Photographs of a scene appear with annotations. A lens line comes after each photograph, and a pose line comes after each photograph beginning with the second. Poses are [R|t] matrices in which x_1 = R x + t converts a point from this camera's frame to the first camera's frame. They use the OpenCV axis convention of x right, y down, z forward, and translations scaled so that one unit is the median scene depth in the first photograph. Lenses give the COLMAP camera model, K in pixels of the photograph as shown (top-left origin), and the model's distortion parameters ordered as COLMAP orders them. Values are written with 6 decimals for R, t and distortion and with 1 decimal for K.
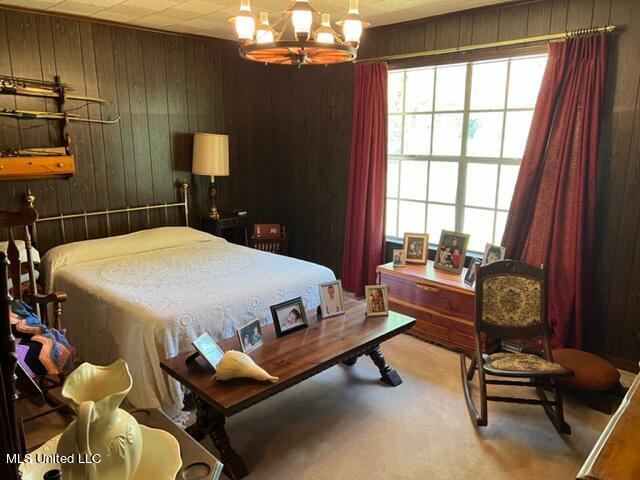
lens RADIAL K [[480.7, 0, 319.8], [0, 480.7, 236.0], [0, 0, 1]] dist [0.059763, -0.056977]
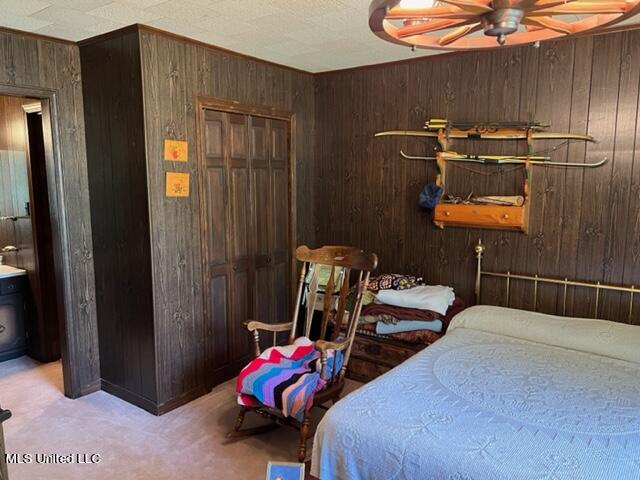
lens RADIAL K [[480.7, 0, 320.5], [0, 480.7, 239.3], [0, 0, 1]] dist [0.059763, -0.056977]
pose [[0.149614, 0.133108, -0.979744, 0.267580], [-0.205994, 0.973350, 0.100782, -0.125310], [0.967048, 0.186743, 0.173046, 0.541664]]
